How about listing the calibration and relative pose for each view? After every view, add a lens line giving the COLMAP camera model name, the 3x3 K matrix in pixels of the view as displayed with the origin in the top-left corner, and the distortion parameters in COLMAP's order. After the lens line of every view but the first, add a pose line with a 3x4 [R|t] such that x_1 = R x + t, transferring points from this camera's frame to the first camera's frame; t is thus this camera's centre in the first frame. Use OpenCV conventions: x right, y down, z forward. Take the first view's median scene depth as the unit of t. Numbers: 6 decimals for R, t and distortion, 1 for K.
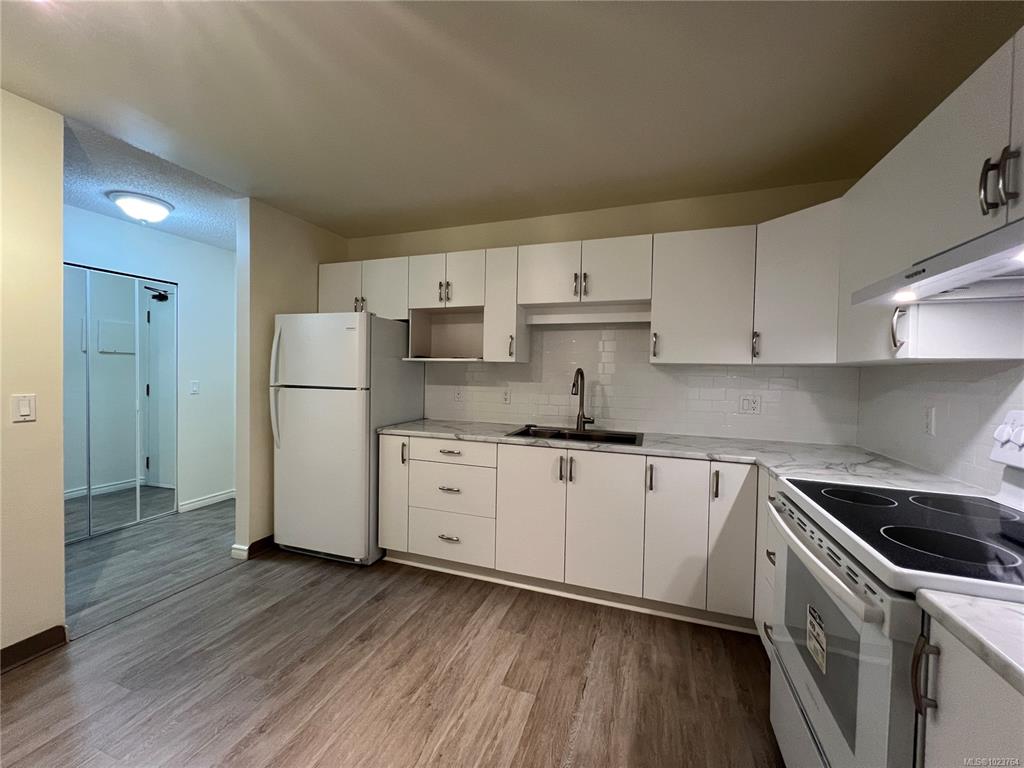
lens RADIAL K [[407.9, 0, 508.2], [0, 407.9, 380.2], [0, 0, 1]] dist [-0.003516, 0.000913]
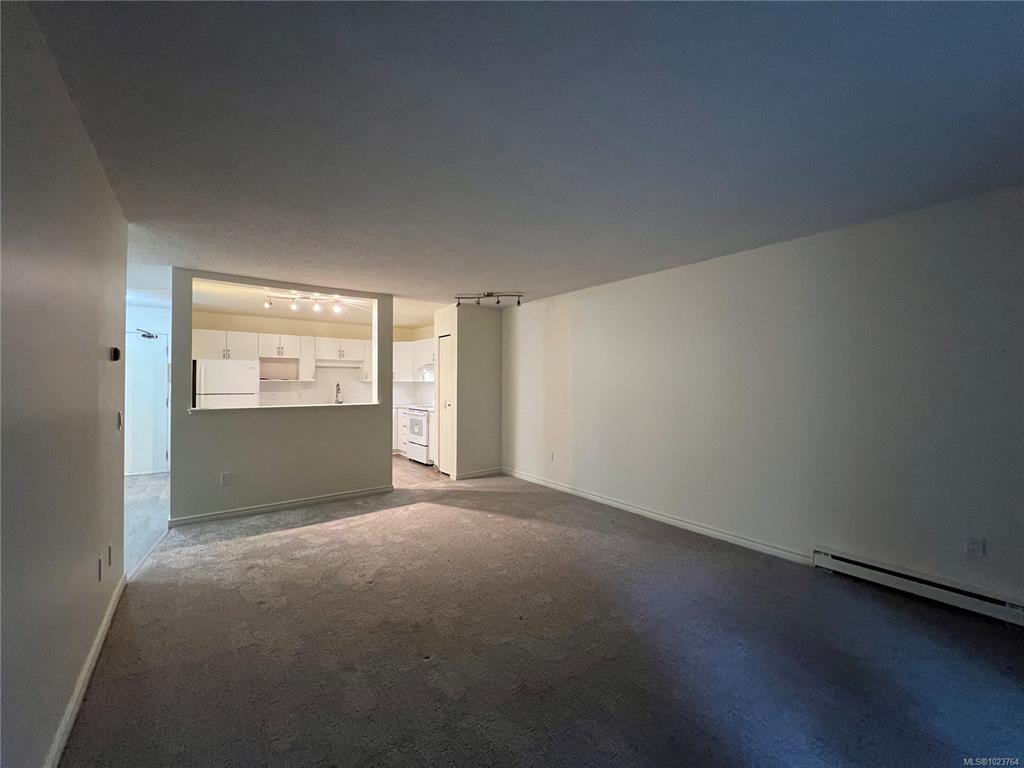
lens RADIAL K [[407.9, 0, 509.1], [0, 407.9, 380.1], [0, 0, 1]] dist [-0.003516, 0.000913]
pose [[0.549092, -0.010374, 0.835698, -1.730967], [0.022522, 0.999744, -0.002388, -0.019867], [-0.835459, 0.020132, 0.549185, -1.712716]]
